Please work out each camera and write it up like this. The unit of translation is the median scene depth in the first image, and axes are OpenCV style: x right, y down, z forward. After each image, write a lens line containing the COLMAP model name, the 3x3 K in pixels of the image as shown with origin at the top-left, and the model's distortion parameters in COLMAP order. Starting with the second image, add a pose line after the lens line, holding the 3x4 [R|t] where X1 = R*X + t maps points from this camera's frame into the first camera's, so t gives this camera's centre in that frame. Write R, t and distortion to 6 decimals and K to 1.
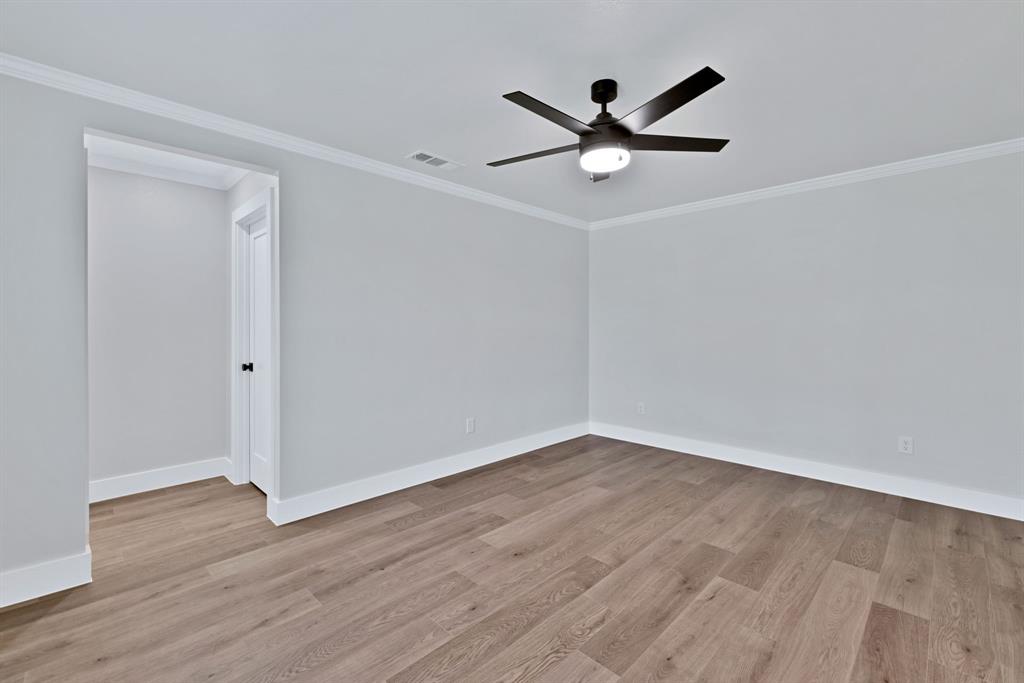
lens RADIAL K [[447.4, 0, 513.8], [0, 447.4, 332.6], [0, 0, 1]] dist [0.002285, 0.000107]
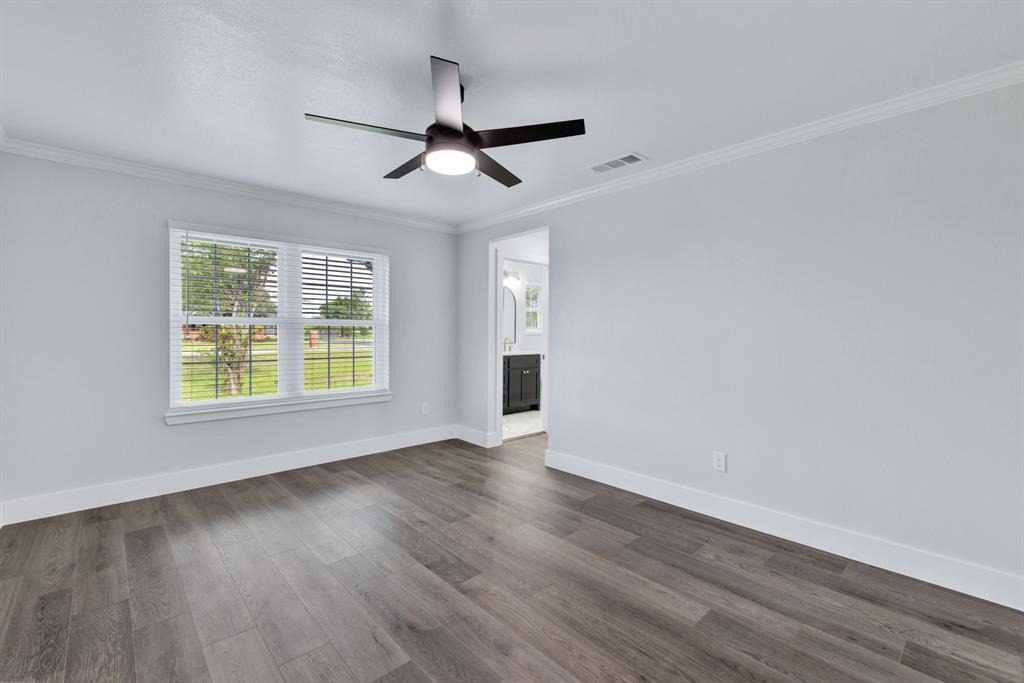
lens RADIAL K [[447.4, 0, 509.5], [0, 447.4, 341.7], [0, 0, 1]] dist [0.002285, 0.000107]
pose [[-0.065106, 0.020601, -0.997666, 0.851063], [-0.013382, 0.999679, 0.021516, -0.009366], [0.997789, 0.014752, -0.064810, 0.864438]]
